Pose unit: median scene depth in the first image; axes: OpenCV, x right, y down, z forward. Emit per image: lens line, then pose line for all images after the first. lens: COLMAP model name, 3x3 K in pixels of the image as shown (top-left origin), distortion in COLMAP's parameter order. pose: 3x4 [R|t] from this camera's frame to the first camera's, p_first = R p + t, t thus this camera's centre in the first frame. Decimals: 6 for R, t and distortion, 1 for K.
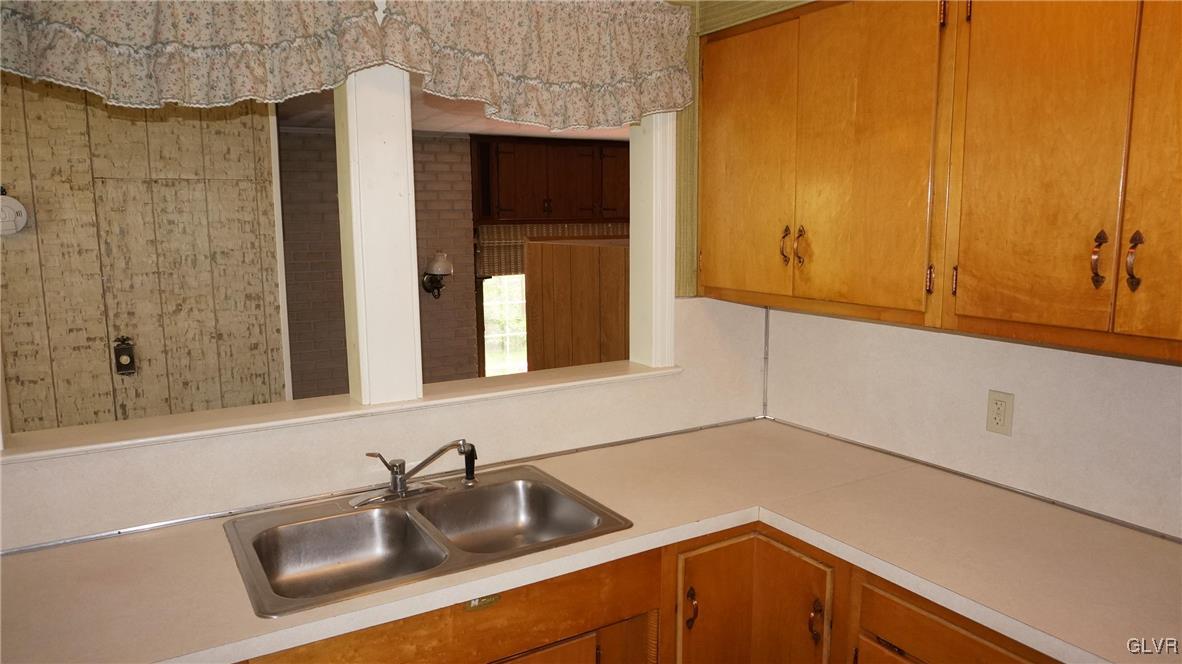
lens RADIAL K [[786.7, 0, 587.1], [0, 786.7, 331.7], [0, 0, 1]] dist [-0.033684, 0.013323]
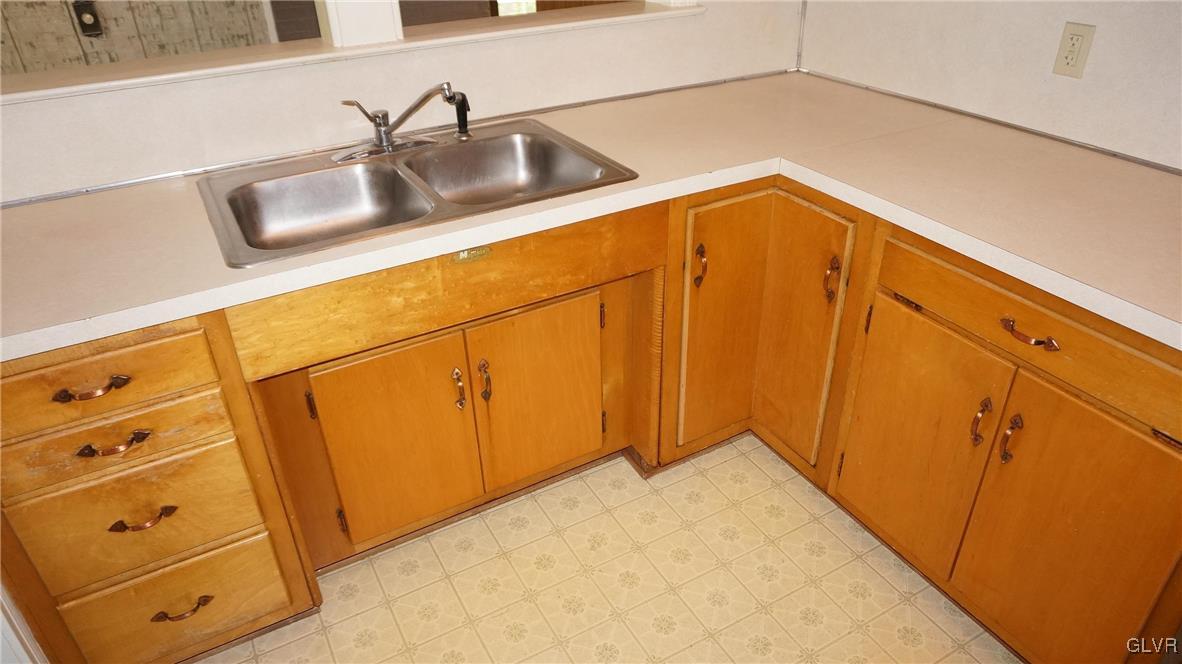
lens RADIAL K [[786.7, 0, 593.4], [0, 786.7, 336.9], [0, 0, 1]] dist [-0.033684, 0.013323]
pose [[0.999463, 0.001148, -0.032748, 0.034483], [0.011553, 0.922870, 0.384938, 0.063790], [0.030664, -0.385109, 0.922361, 0.085000]]
